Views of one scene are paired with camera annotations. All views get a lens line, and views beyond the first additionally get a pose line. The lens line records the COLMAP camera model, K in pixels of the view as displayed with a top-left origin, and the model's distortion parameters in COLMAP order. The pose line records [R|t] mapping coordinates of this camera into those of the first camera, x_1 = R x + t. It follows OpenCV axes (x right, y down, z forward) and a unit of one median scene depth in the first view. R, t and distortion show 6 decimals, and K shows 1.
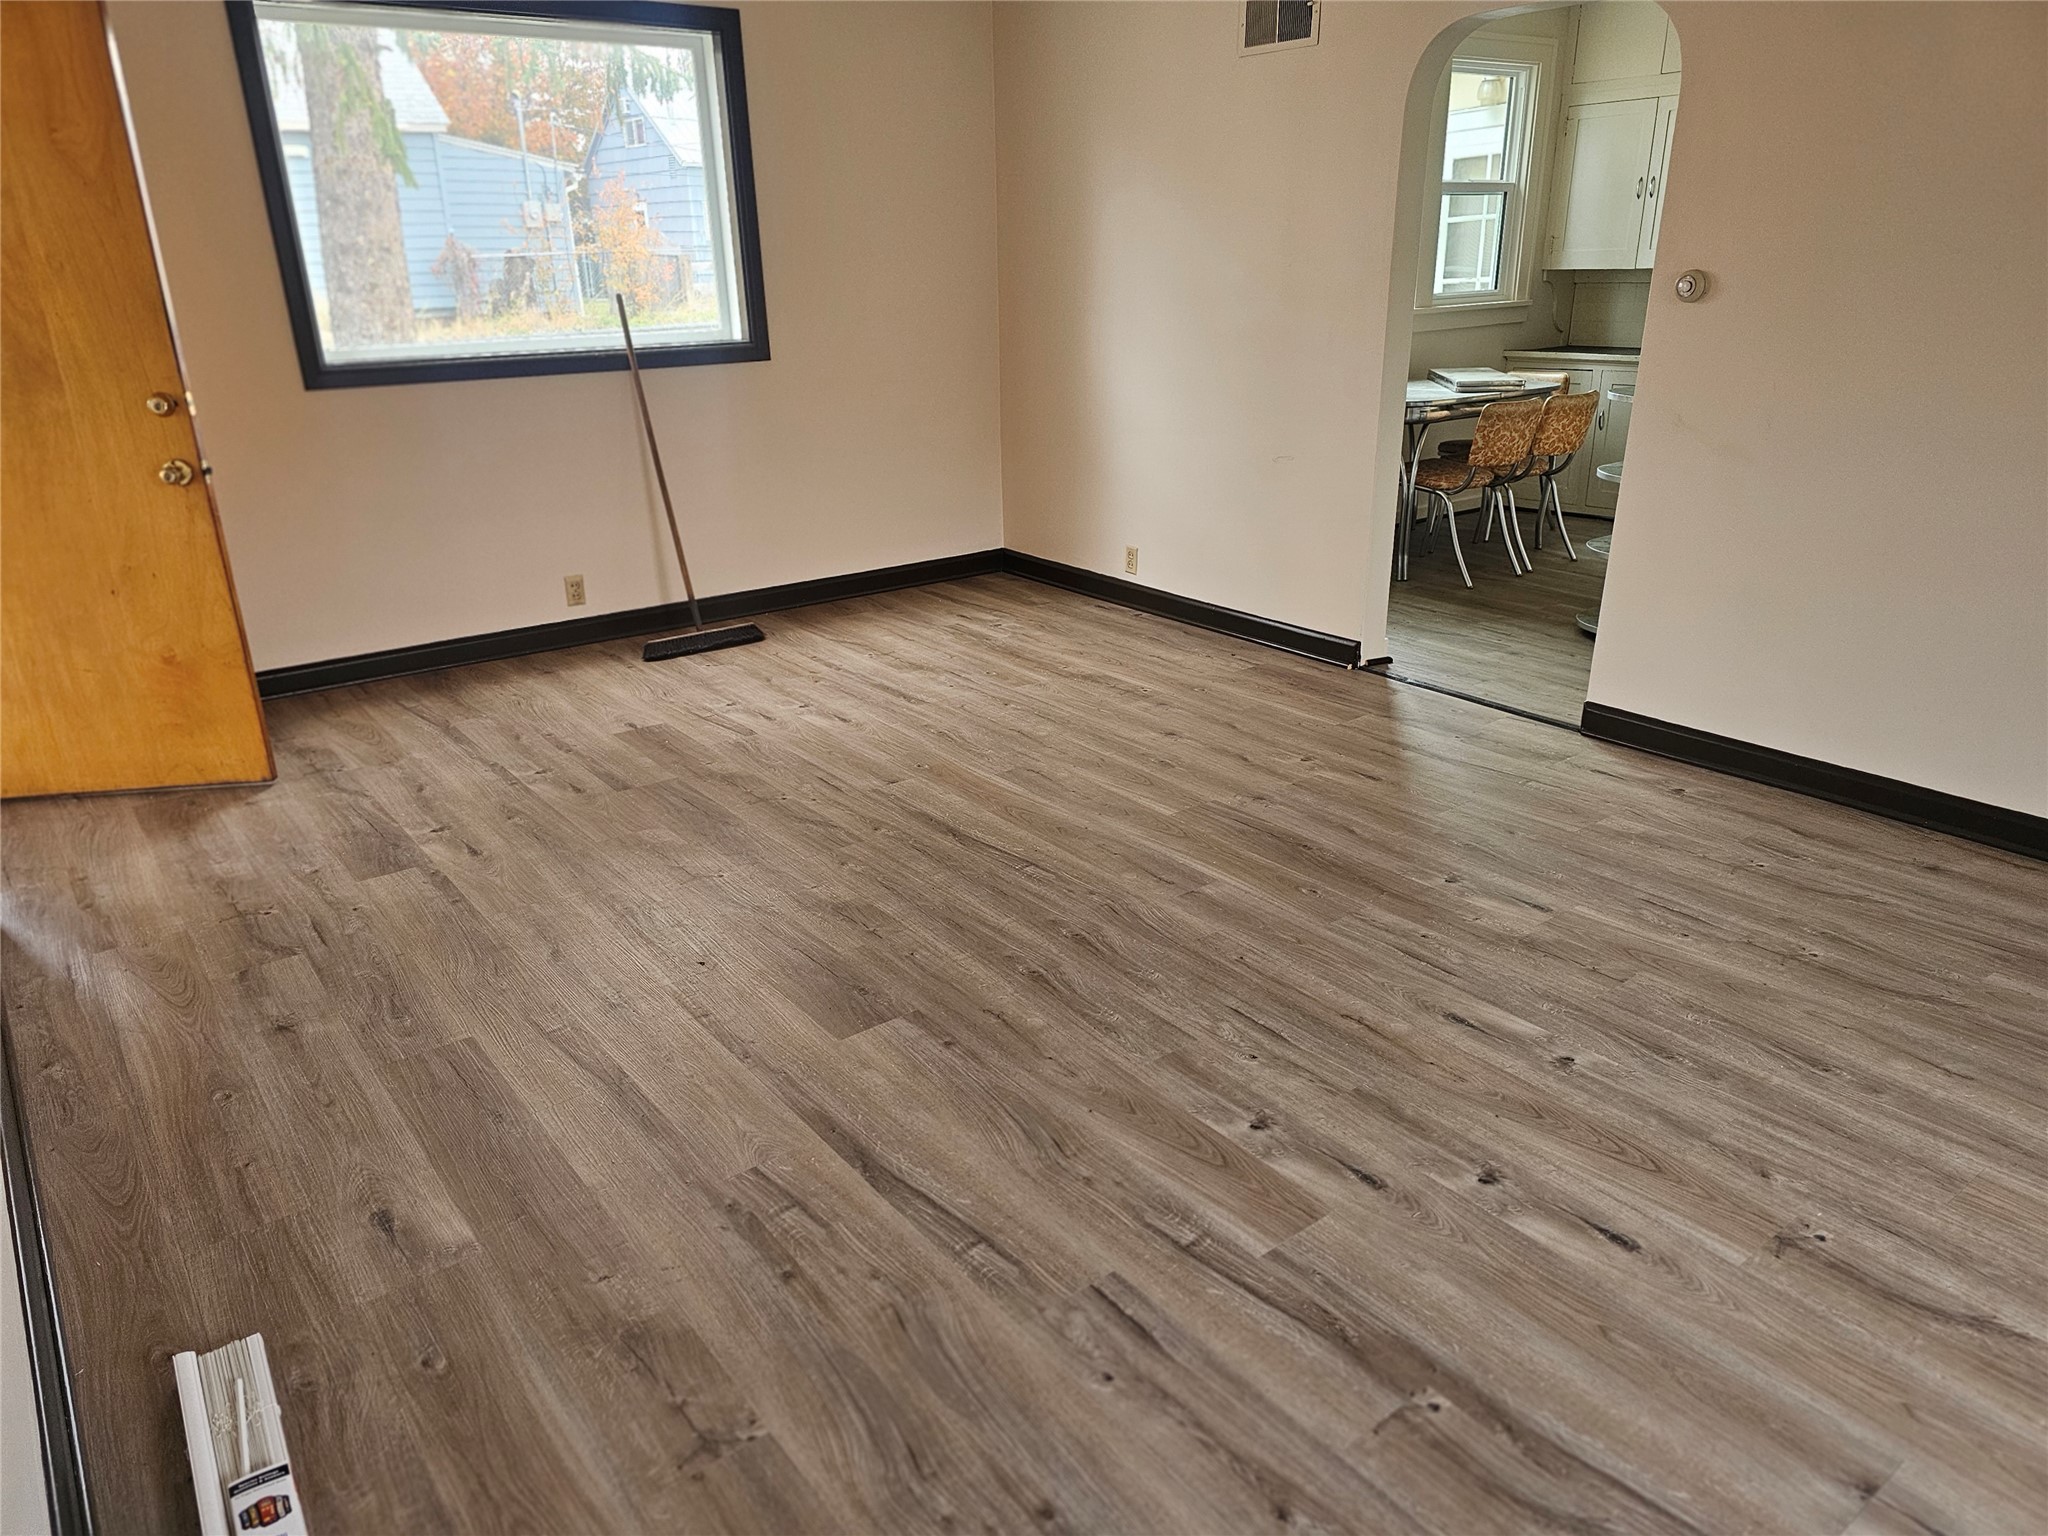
lens RADIAL K [[1358.7, 0, 1026.3], [0, 1358.7, 776.8], [0, 0, 1]] dist [0.005662, -0.000703]
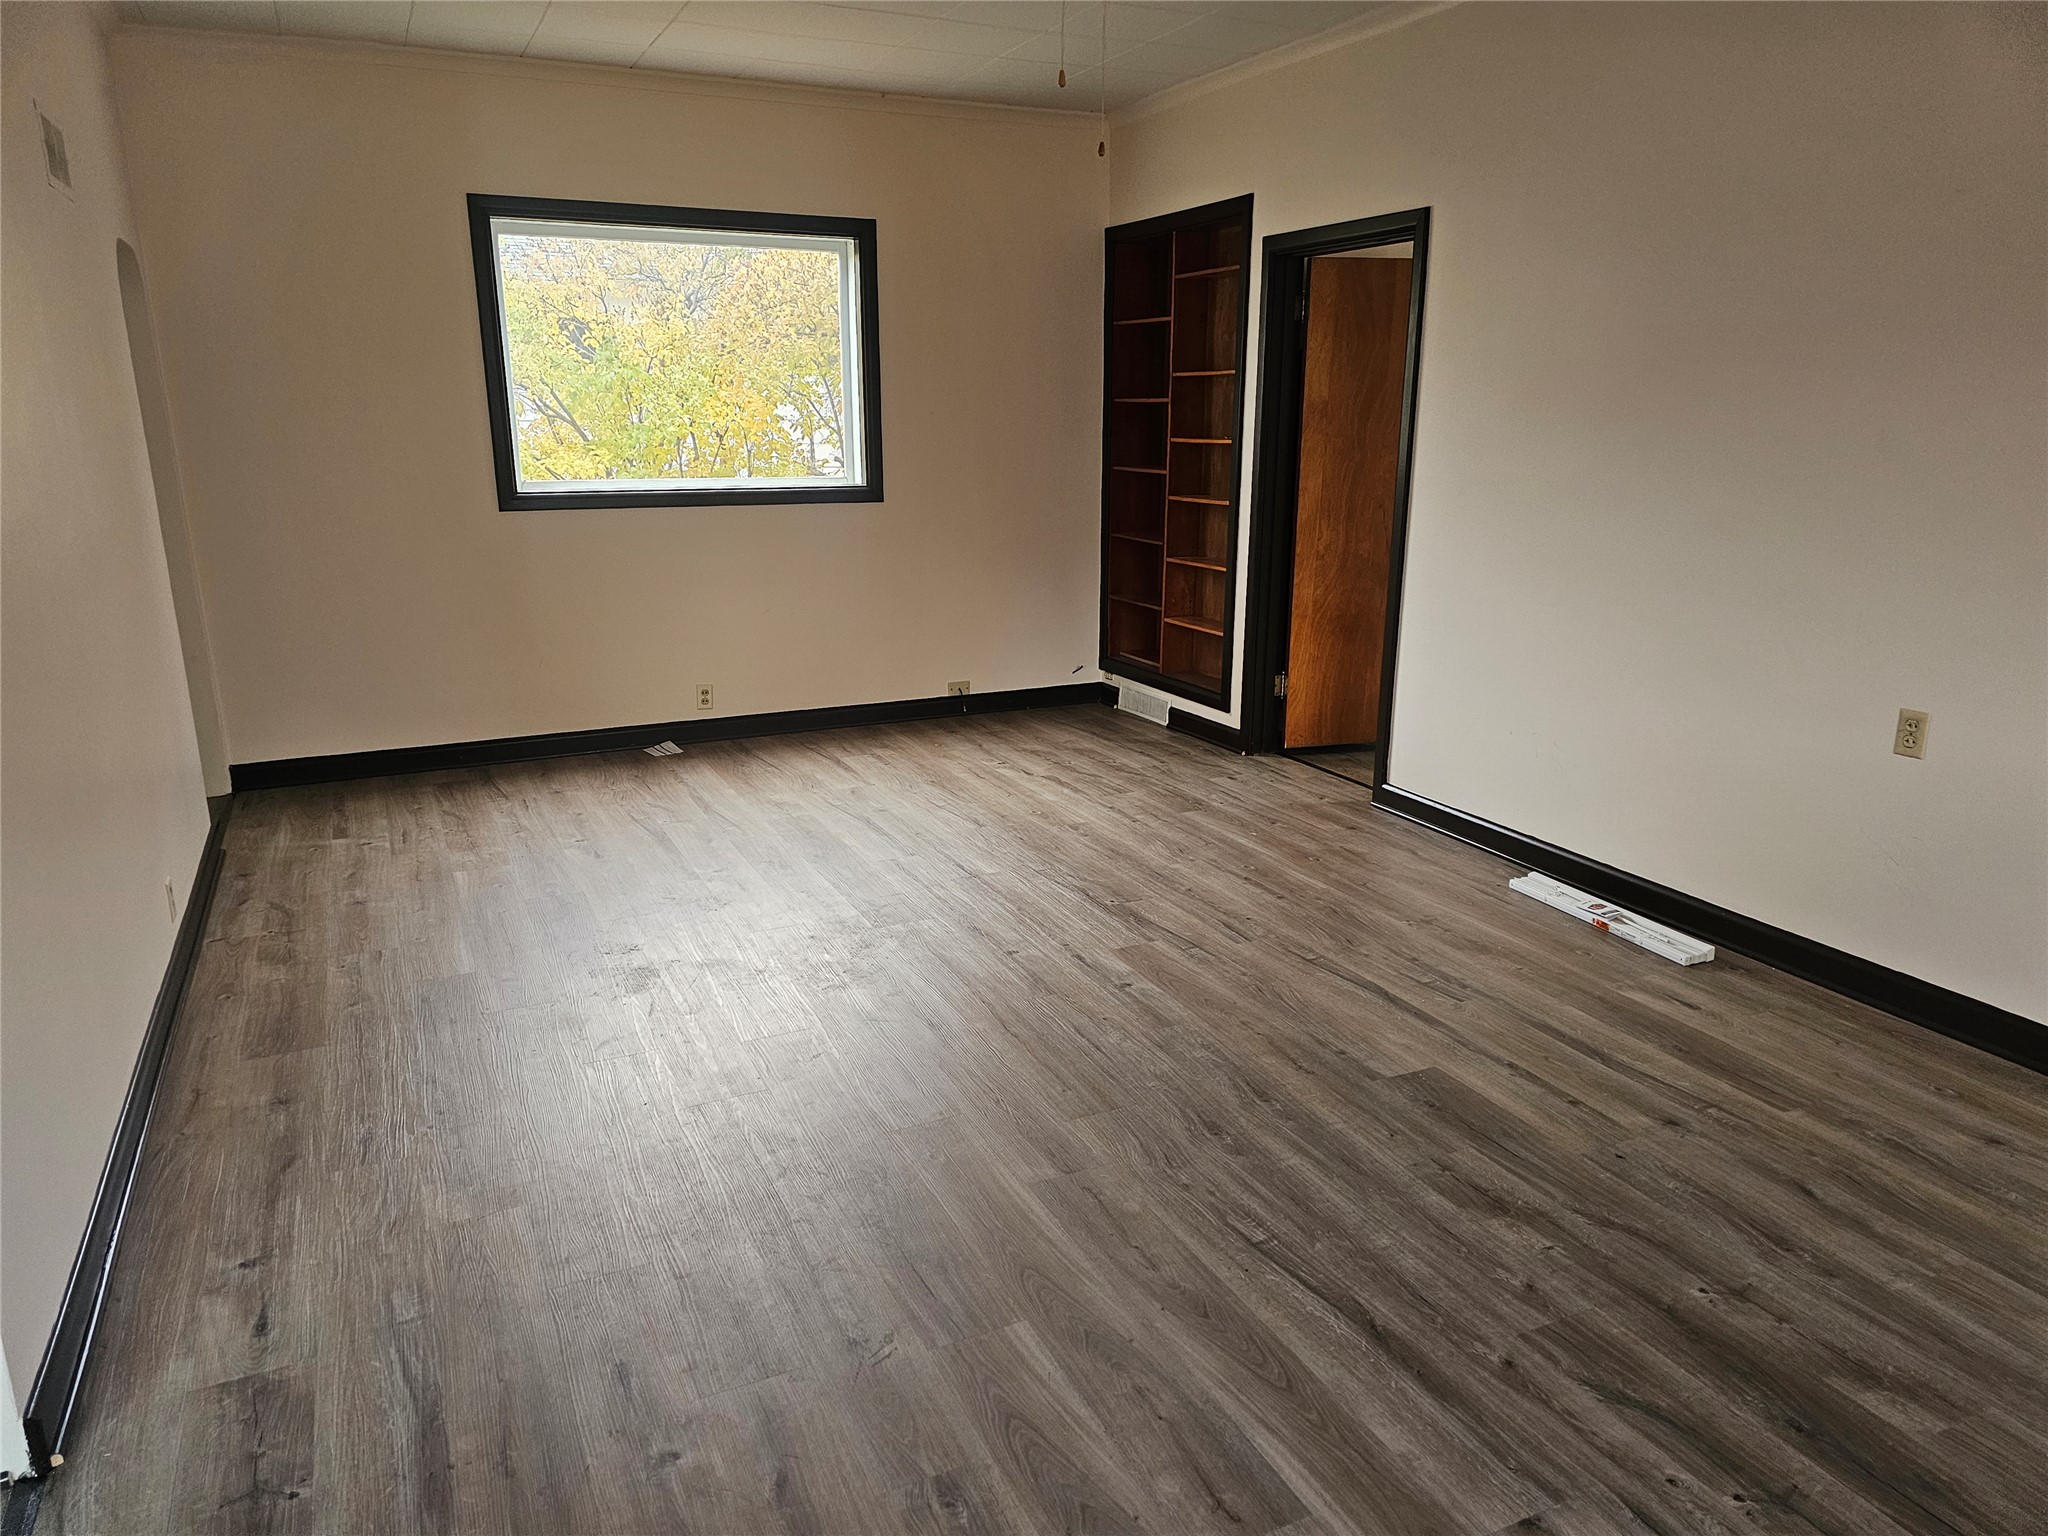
lens RADIAL K [[1358.7, 0, 1025.5], [0, 1358.7, 773.7], [0, 0, 1]] dist [0.005662, -0.000703]
pose [[-0.978050, -0.041545, 0.204185, -0.018604], [0.086811, 0.809584, 0.580549, -0.771121], [-0.189424, 0.585531, -0.788208, 1.934885]]
